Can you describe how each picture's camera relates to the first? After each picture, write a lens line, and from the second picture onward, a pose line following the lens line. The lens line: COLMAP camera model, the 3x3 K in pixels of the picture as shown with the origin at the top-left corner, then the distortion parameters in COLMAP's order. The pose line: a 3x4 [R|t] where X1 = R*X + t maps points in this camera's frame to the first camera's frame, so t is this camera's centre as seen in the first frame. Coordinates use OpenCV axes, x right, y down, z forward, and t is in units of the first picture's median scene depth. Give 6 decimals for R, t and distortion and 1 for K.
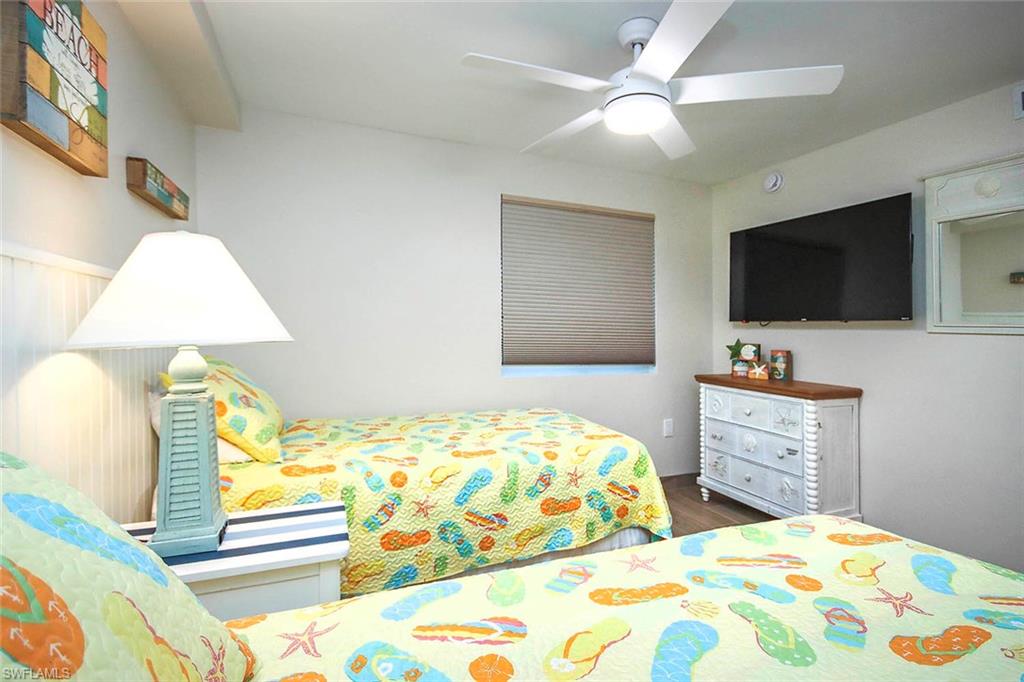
lens RADIAL K [[485.2, 0, 511.7], [0, 485.2, 325.5], [0, 0, 1]] dist [0.001034, -0.000201]
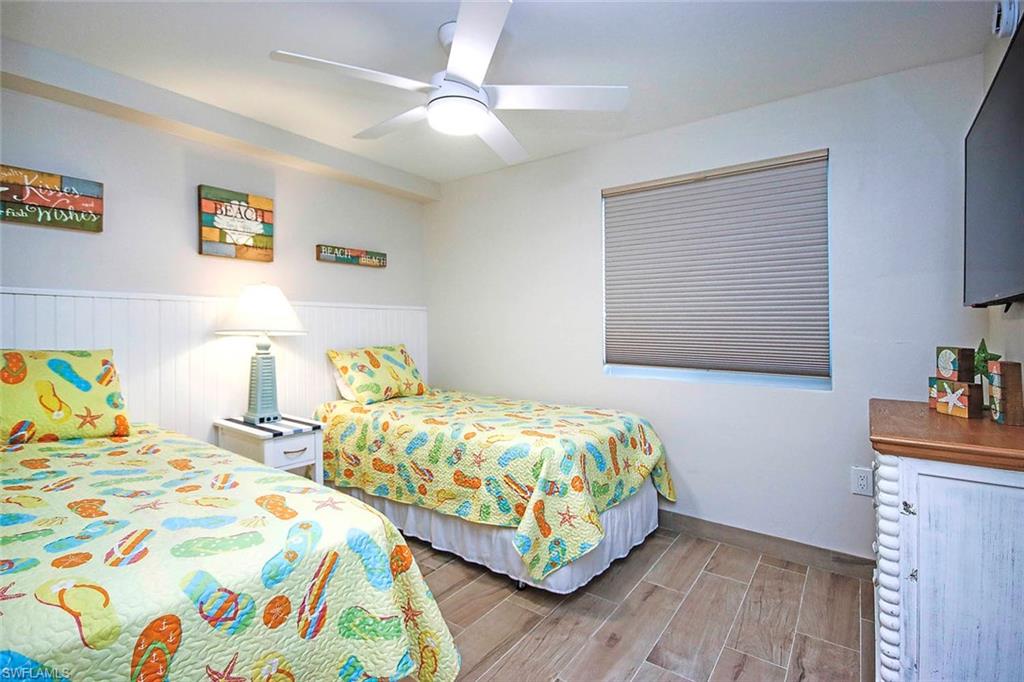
lens RADIAL K [[474.7, 0, 512.0], [0, 474.7, 341.0], [0, 0, 1]] dist [0.000775, -0.000332]
pose [[0.513709, 0.009667, -0.857910, 1.118207], [0.008863, 0.999823, 0.016573, 0.029521], [0.857919, -0.016117, 0.513533, 0.536236]]
